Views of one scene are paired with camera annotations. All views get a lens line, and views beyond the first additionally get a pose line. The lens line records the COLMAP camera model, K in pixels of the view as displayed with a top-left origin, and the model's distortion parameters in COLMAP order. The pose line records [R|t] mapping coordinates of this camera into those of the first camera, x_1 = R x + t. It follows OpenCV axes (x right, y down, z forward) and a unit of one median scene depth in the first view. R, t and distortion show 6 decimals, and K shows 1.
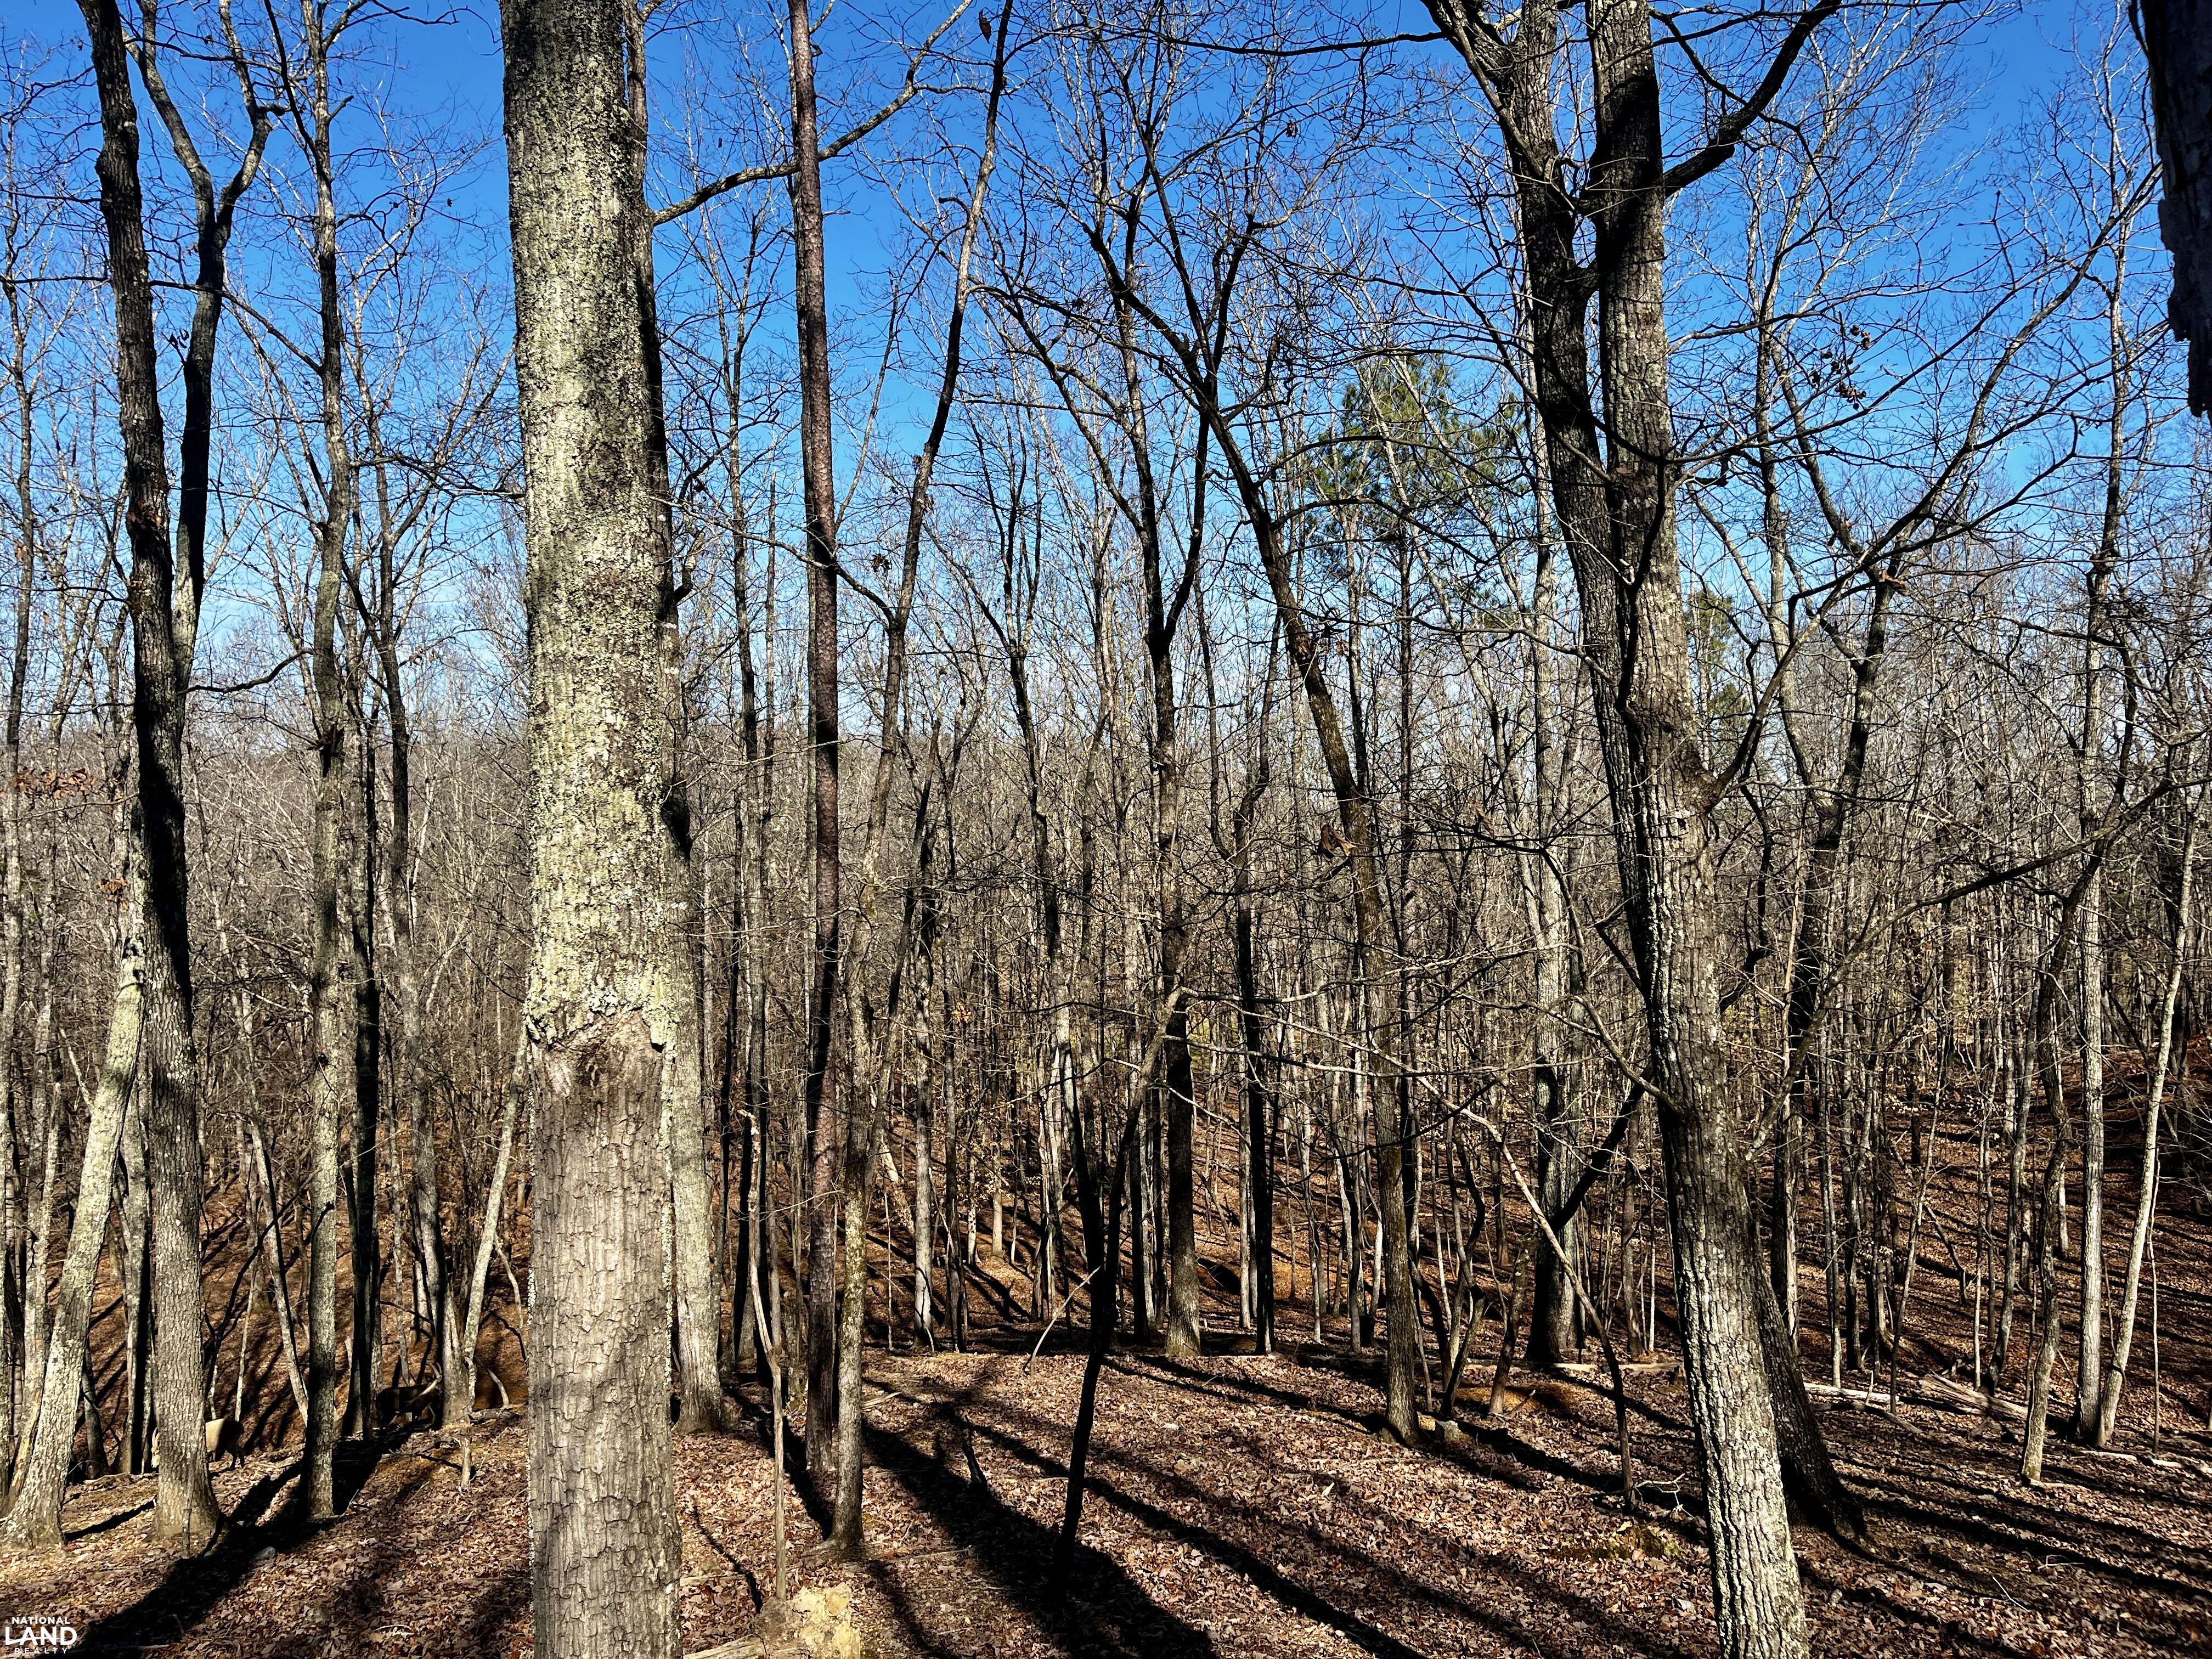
lens RADIAL K [[1662.1, 0, 1105.6], [0, 1662.1, 831.1], [0, 0, 1]] dist [0.000637, -0.017620]
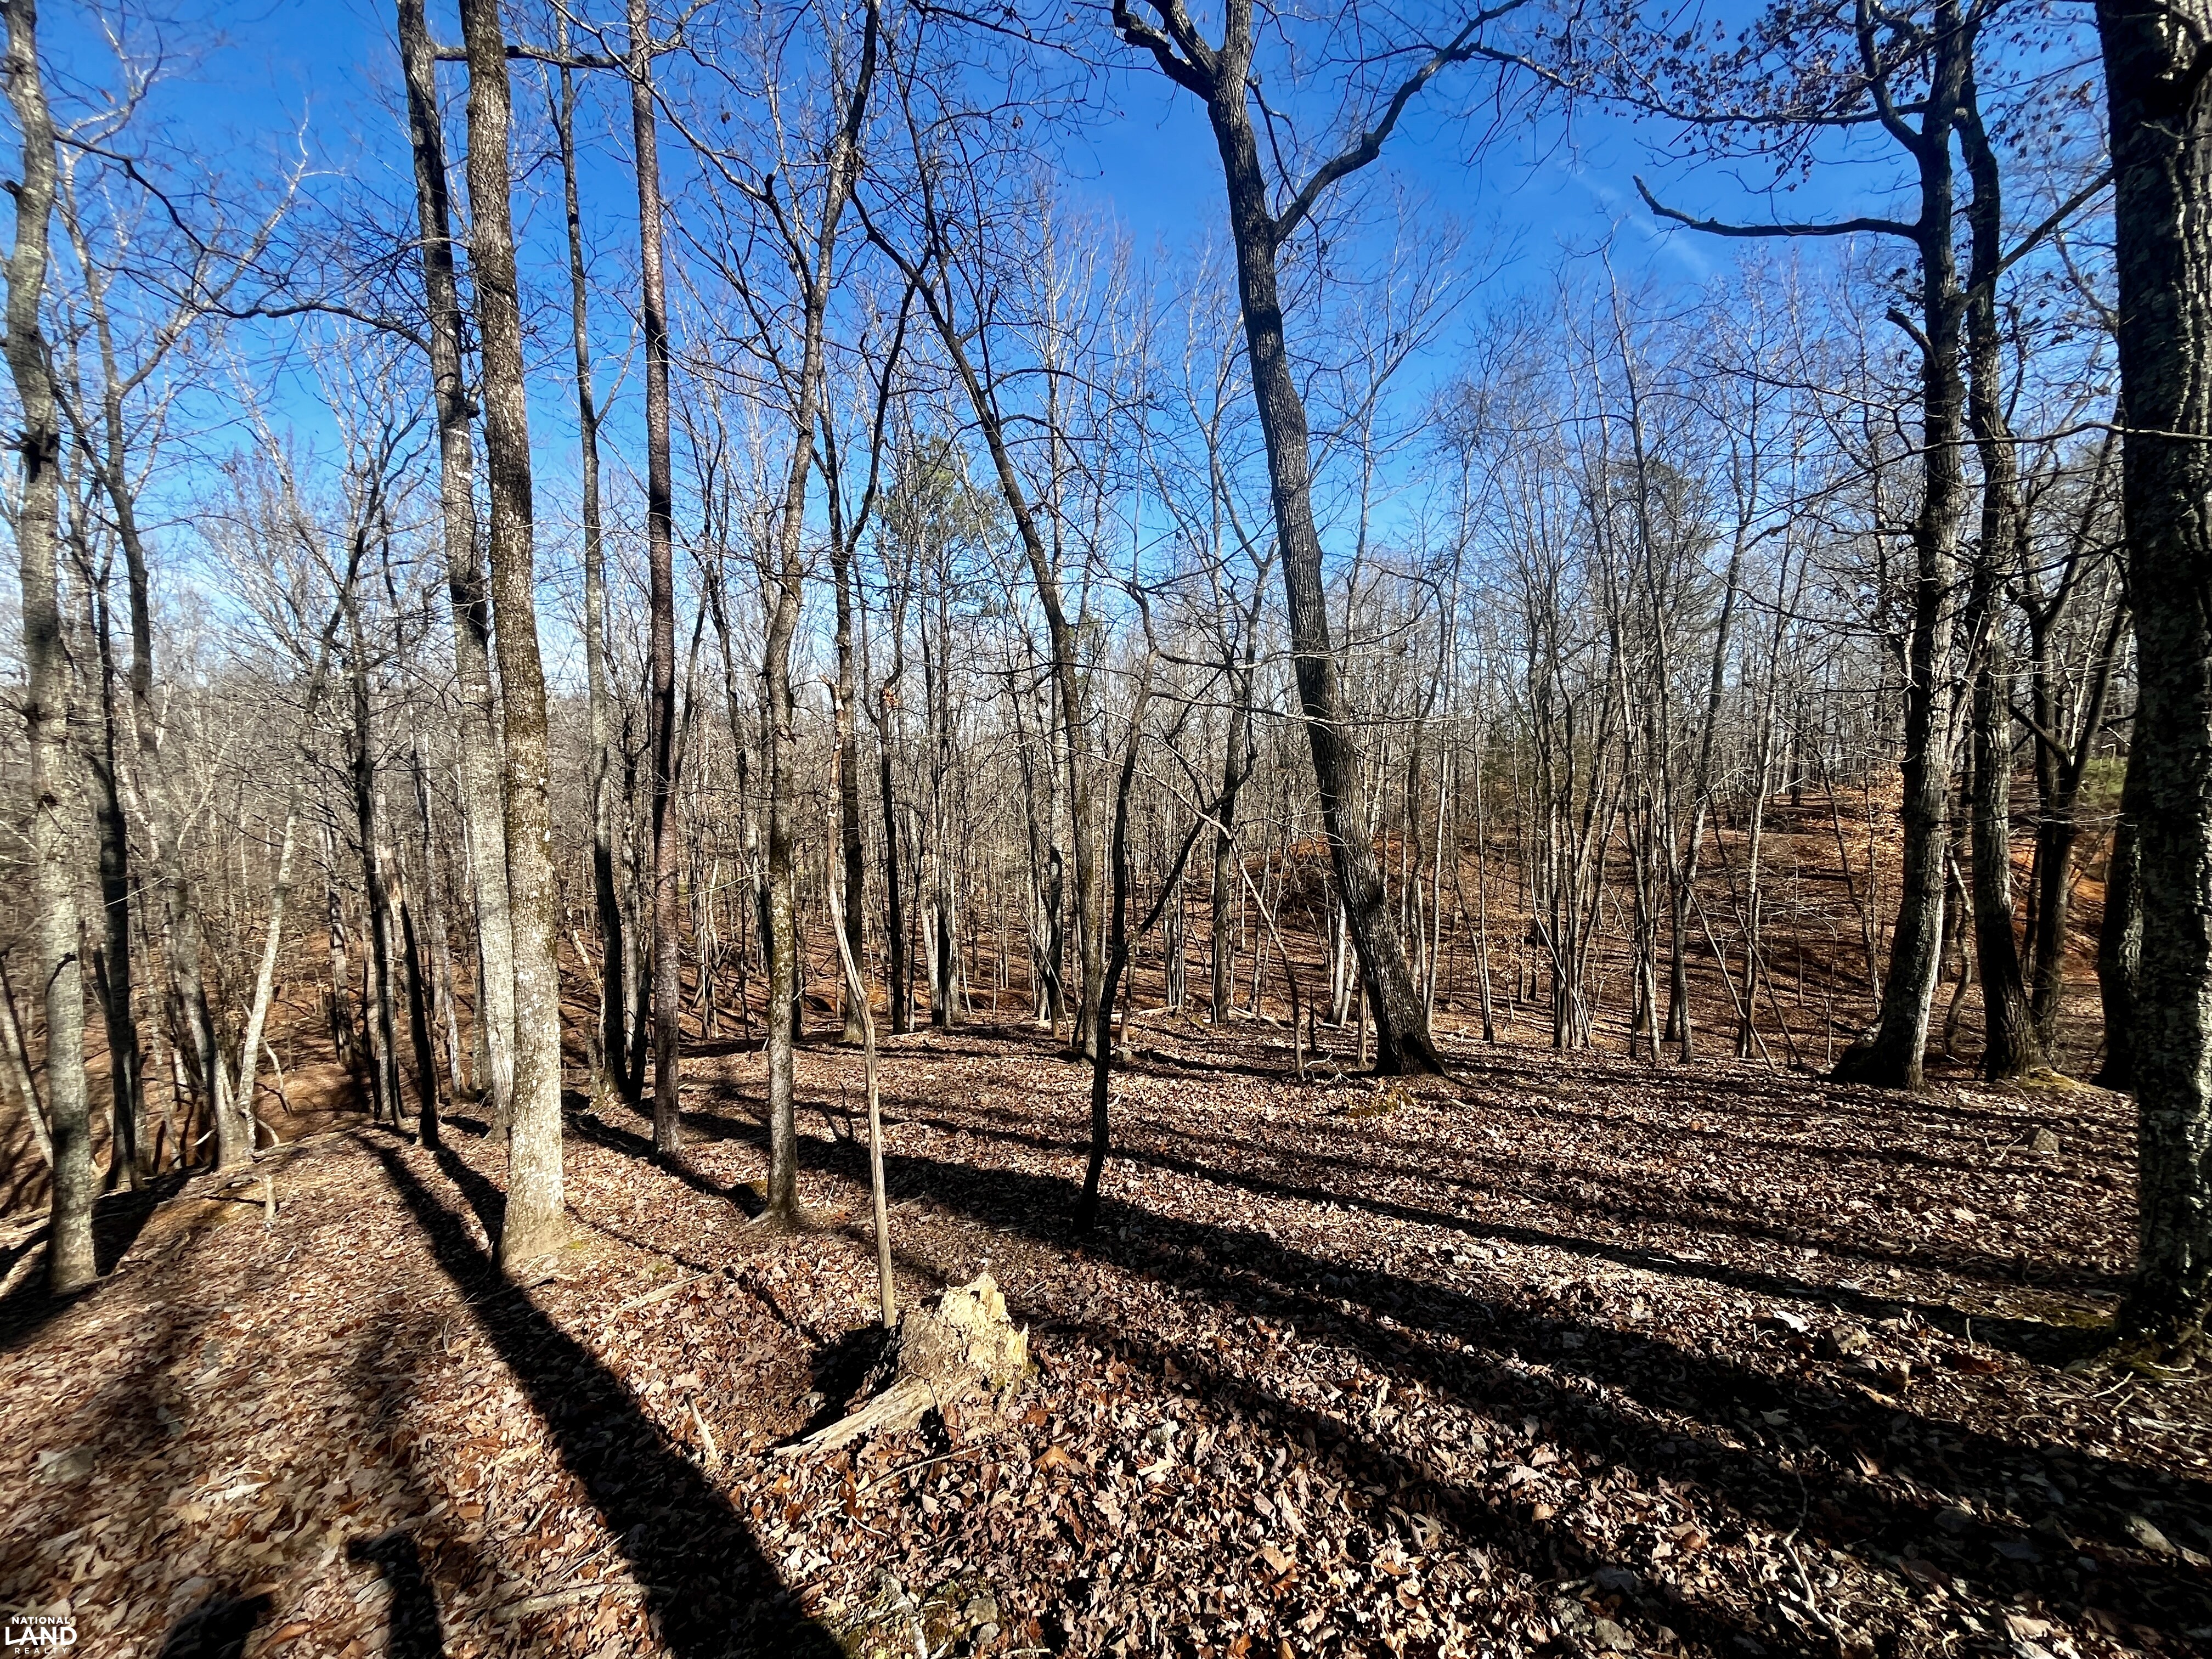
lens RADIAL K [[897.0, 0, 1106.2], [0, 897.0, 831.5], [0, 0, 1]] dist [-0.003765, 0.000102]
pose [[0.911772, -0.015475, 0.410404, -0.107588], [-0.016004, 0.997192, 0.073156, 0.082925], [-0.410384, -0.073270, 0.908965, 0.236603]]
